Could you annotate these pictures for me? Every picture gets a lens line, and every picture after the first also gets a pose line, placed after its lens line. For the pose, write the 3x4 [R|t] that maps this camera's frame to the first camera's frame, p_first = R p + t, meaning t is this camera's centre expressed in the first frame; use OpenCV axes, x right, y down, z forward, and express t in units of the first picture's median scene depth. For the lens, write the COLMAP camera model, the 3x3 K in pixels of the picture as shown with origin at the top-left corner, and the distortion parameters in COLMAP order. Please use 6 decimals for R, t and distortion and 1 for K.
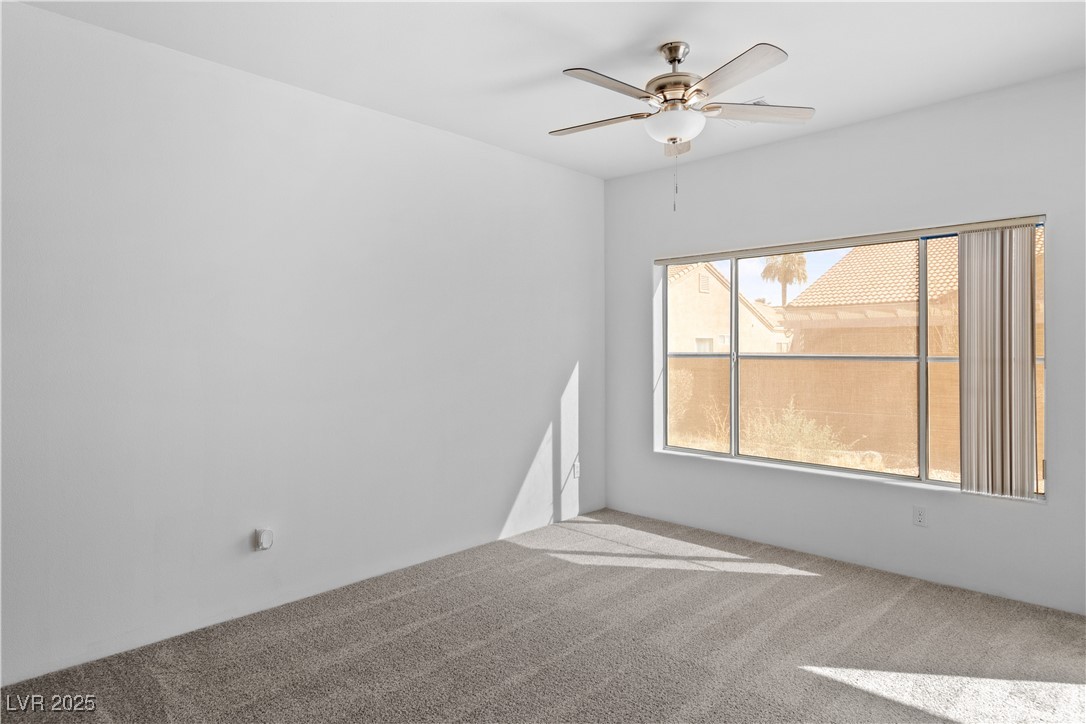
lens RADIAL K [[635.1, 0, 543.1], [0, 635.1, 355.3], [0, 0, 1]] dist [0.000634, 0.000475]
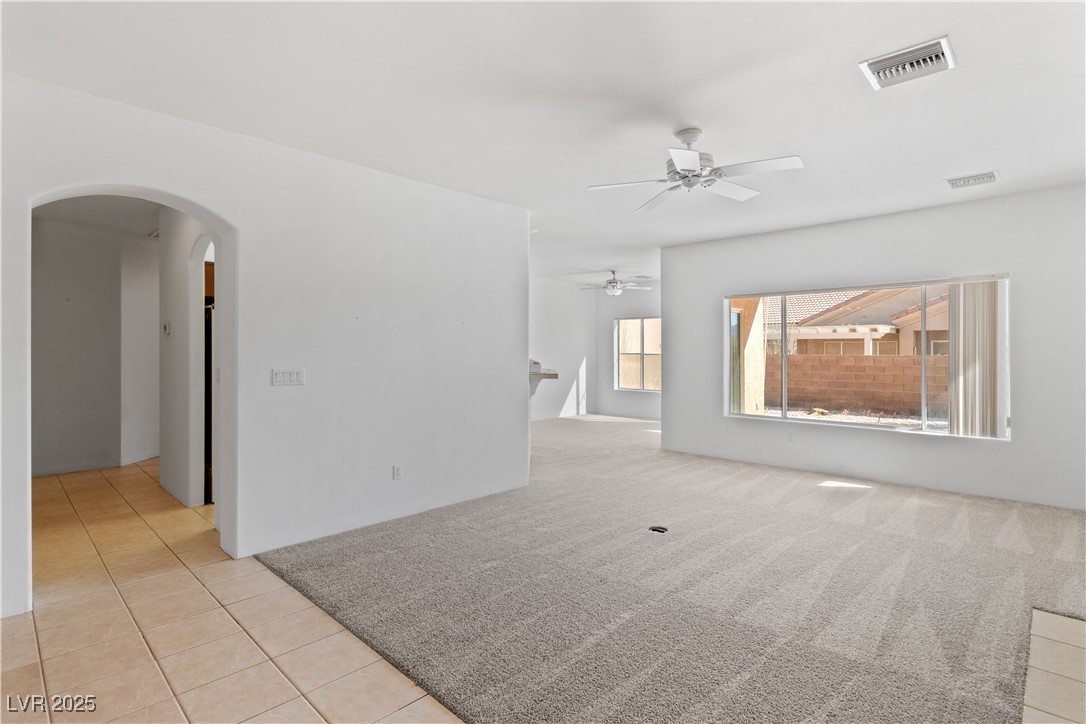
lens RADIAL K [[541.8, 0, 546.1], [0, 541.8, 355.9], [0, 0, 1]] dist [0.003681, 0.000171]
pose [[0.999998, 0.001857, -0.000937, -0.110329], [-0.001858, 0.999997, -0.001437, 0.013742], [0.000934, 0.001438, 0.999999, -1.285904]]
